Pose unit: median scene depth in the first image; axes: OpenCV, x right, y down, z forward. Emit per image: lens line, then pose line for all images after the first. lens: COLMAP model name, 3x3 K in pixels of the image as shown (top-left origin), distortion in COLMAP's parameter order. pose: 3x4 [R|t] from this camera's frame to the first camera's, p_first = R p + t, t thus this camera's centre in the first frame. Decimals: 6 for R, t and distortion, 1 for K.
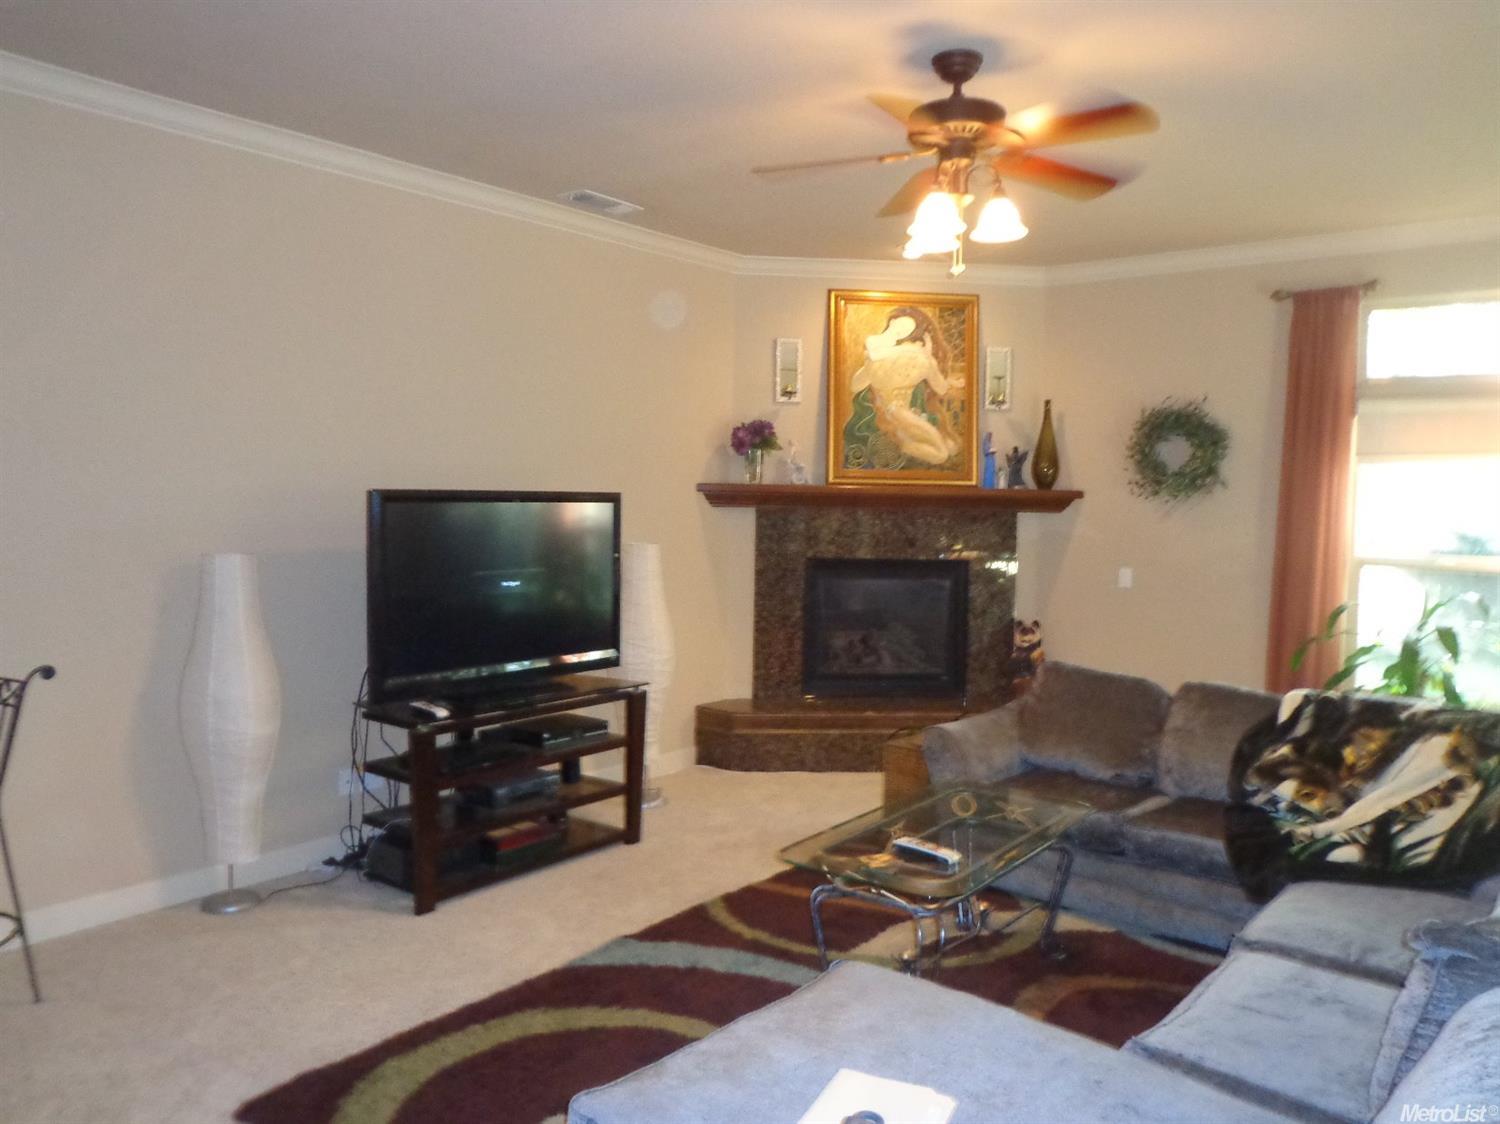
lens RADIAL K [[1108.9, 0, 755.2], [0, 1108.9, 563.8], [0, 0, 1]] dist [-0.011144, 0.011962]
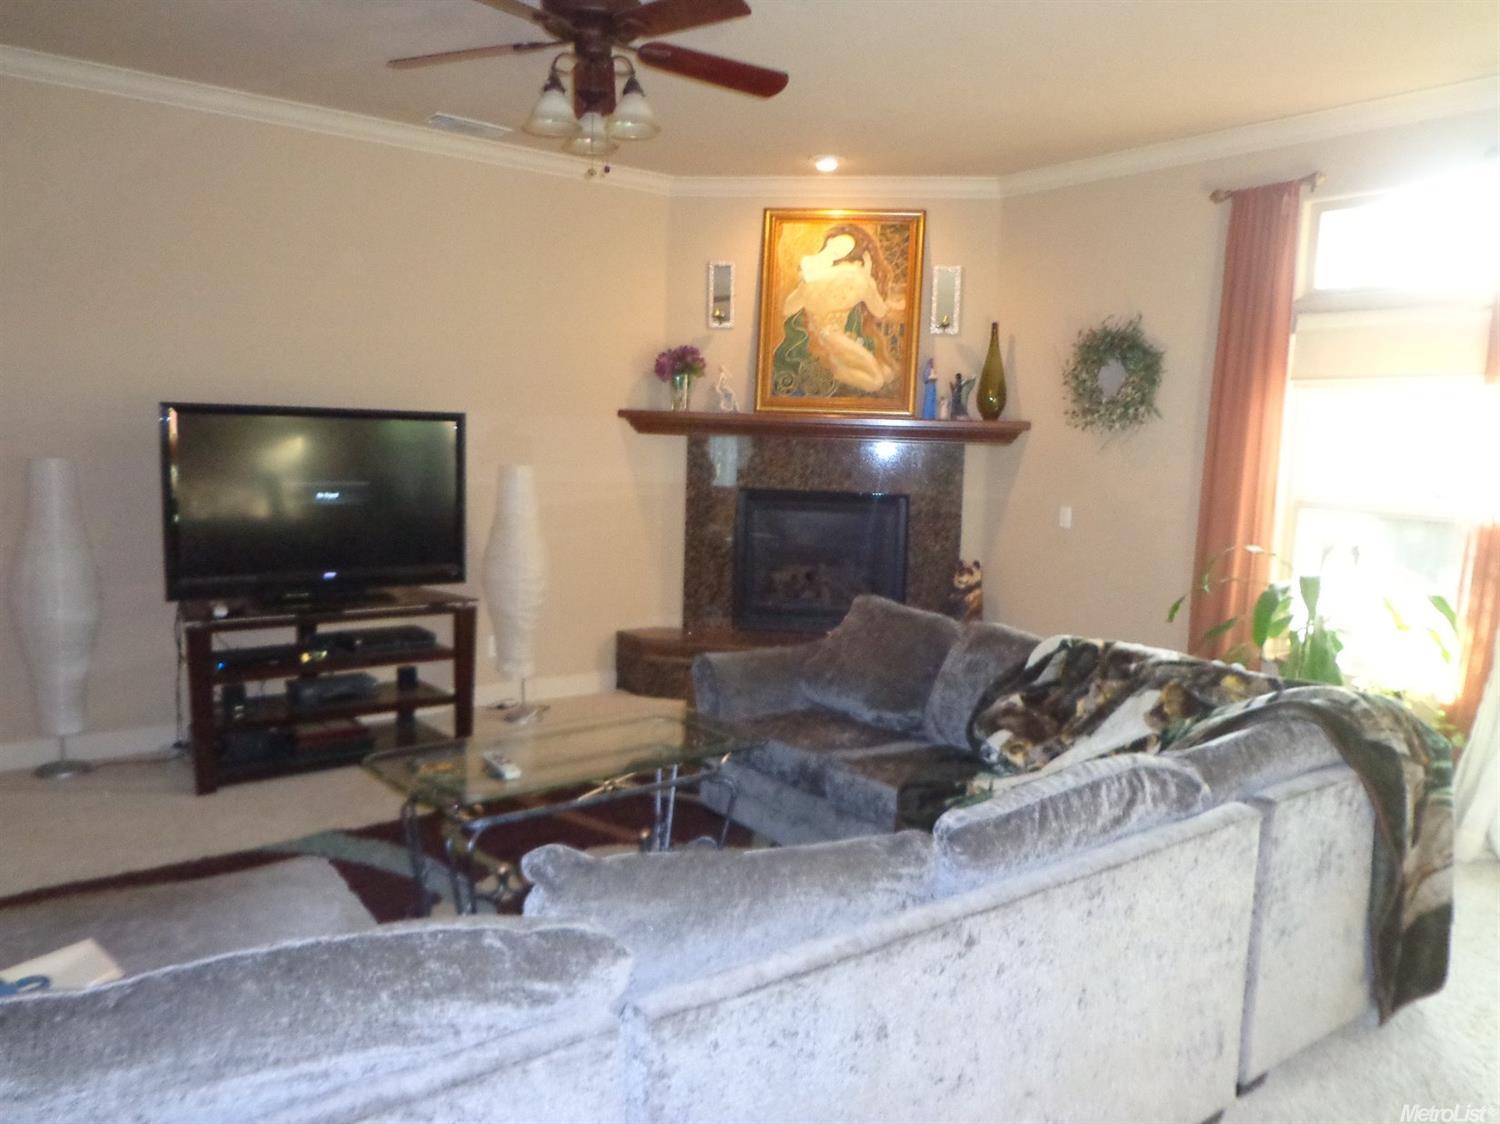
lens RADIAL K [[1108.9, 0, 748.3], [0, 1108.9, 561.5], [0, 0, 1]] dist [-0.011144, 0.011962]
pose [[0.973040, 0.039554, -0.227221, 0.283199], [-0.029178, 0.998380, 0.048846, 0.011771], [0.228785, -0.040899, 0.972617, 0.048000]]
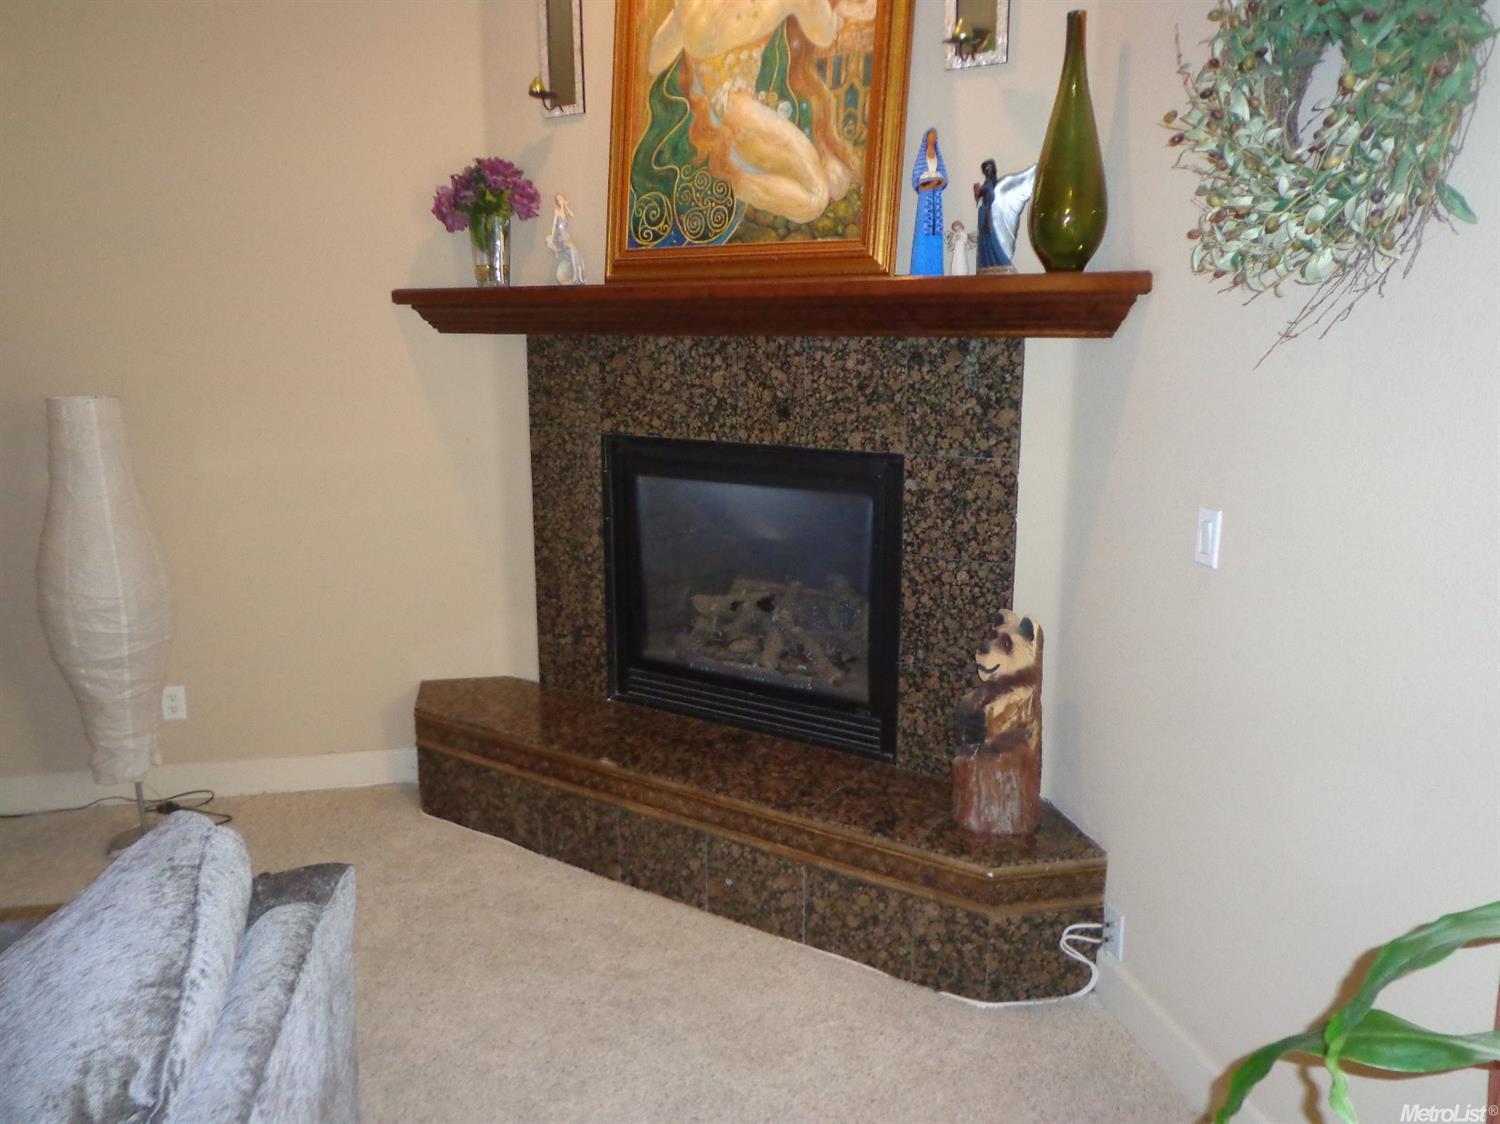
lens RADIAL K [[1108.9, 0, 750.8], [0, 1108.9, 559.9], [0, 0, 1]] dist [-0.011144, 0.011962]
pose [[0.778915, 0.112566, -0.616945, 0.423378], [-0.030733, 0.989429, 0.141727, -0.022341], [0.626376, -0.091433, 0.774140, 0.650260]]
